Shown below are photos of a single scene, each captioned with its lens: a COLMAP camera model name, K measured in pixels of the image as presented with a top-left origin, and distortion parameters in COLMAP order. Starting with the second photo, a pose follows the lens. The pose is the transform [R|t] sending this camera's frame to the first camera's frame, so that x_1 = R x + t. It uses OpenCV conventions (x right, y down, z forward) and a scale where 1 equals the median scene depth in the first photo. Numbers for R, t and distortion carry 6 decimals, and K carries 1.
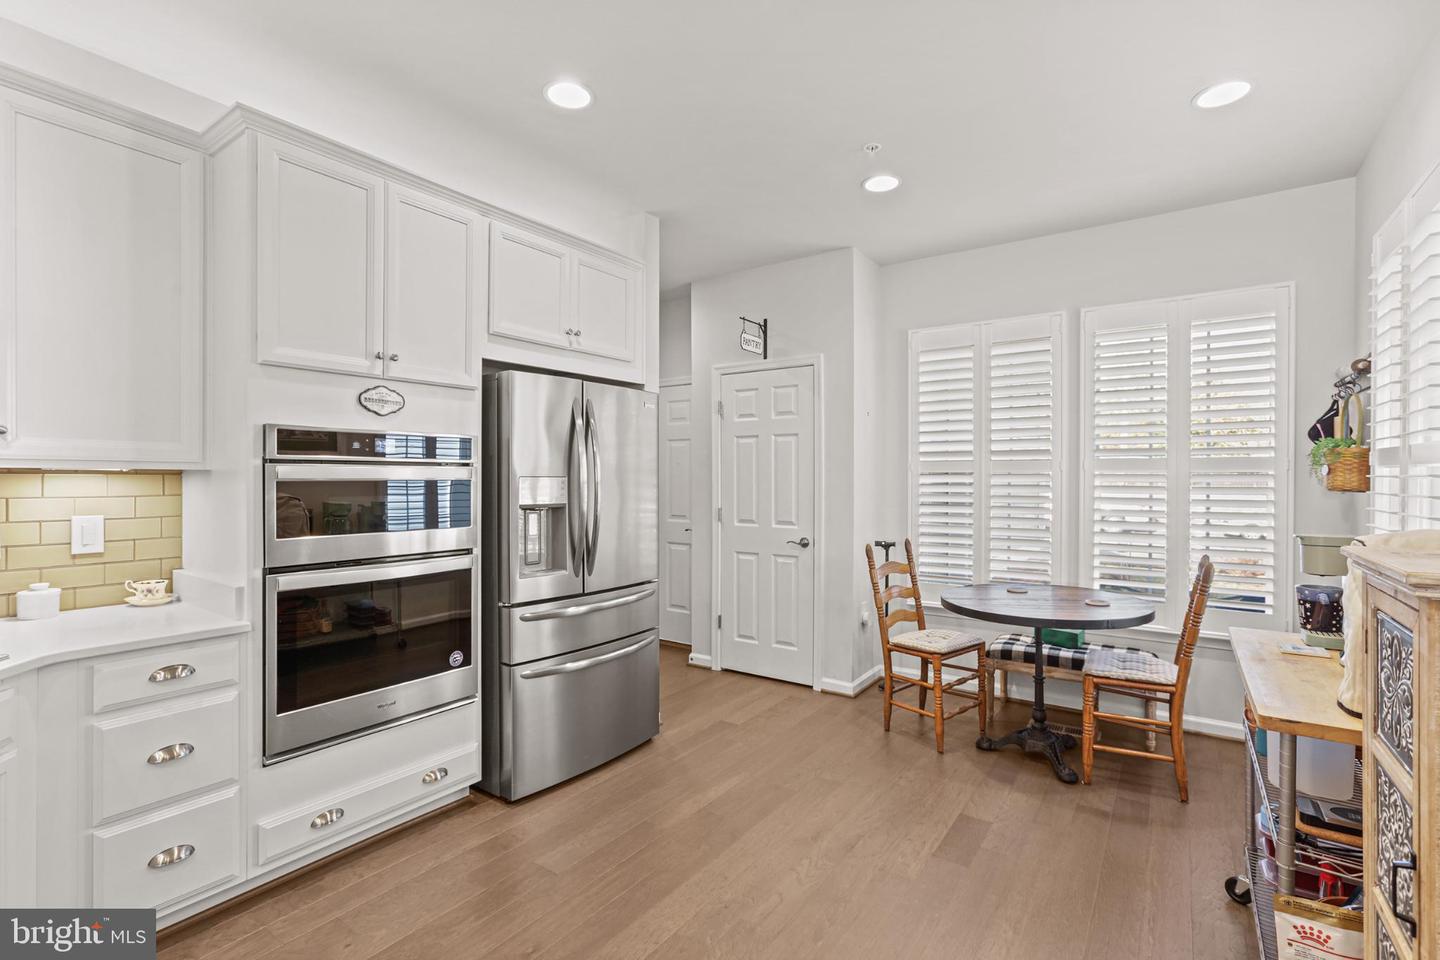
lens RADIAL K [[652.2, 0, 727.9], [0, 652.2, 473.7], [0, 0, 1]] dist [-0.001263, 0.000672]
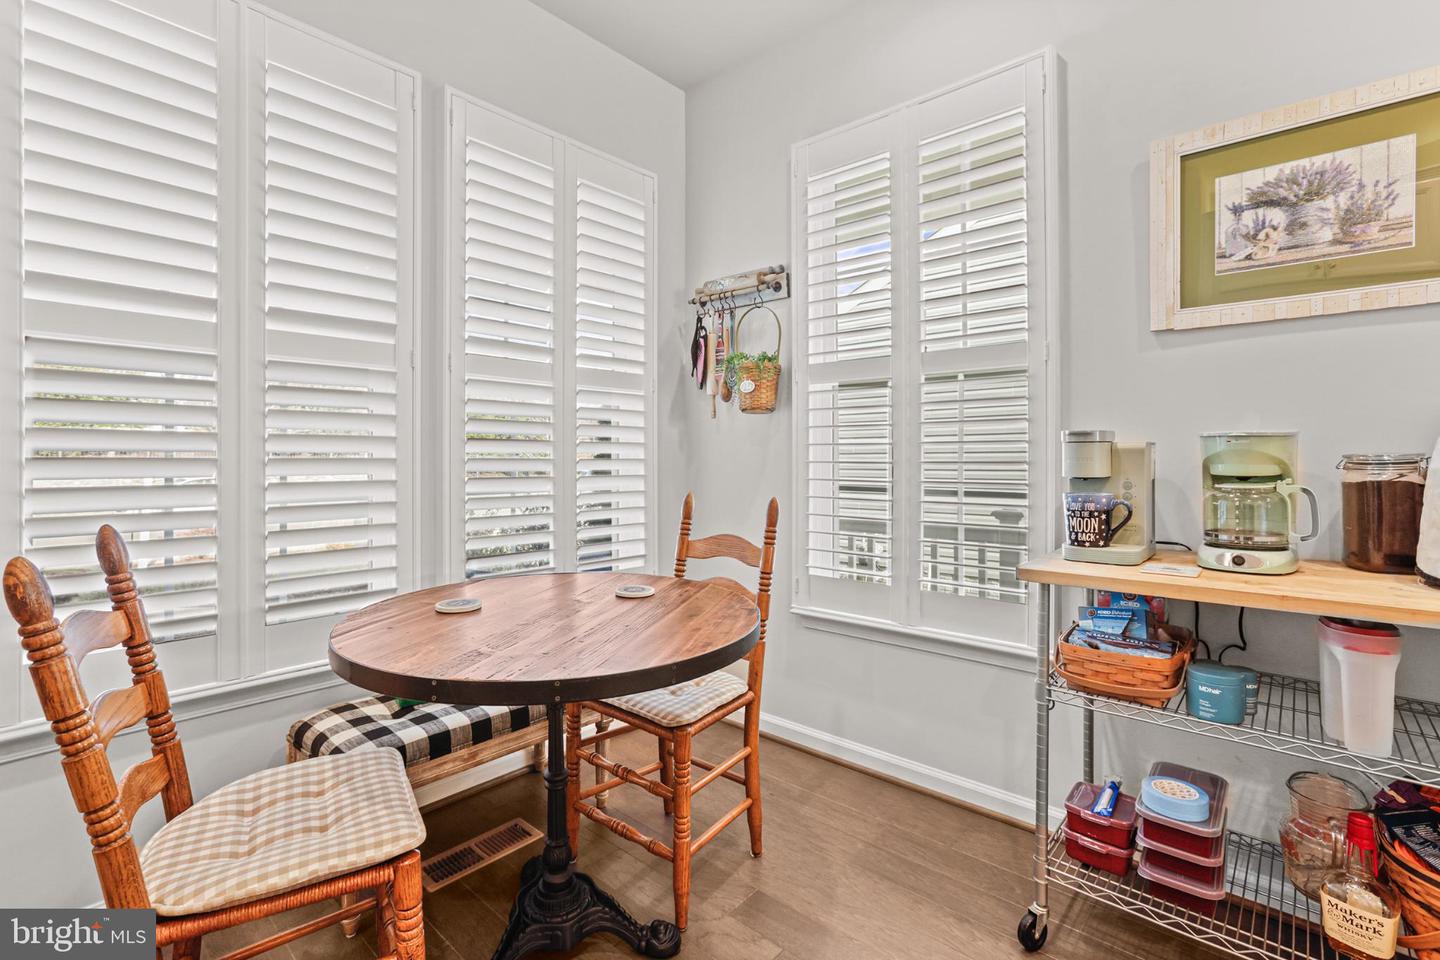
lens RADIAL K [[660.7, 0, 716.2], [0, 660.7, 457.2], [0, 0, 1]] dist [-0.002711, 0.000056]
pose [[0.128330, 0.007060, 0.991706, 0.015518], [-0.000968, 0.999975, -0.006994, 0.096150], [-0.991731, -0.000063, 0.128334, 0.922554]]
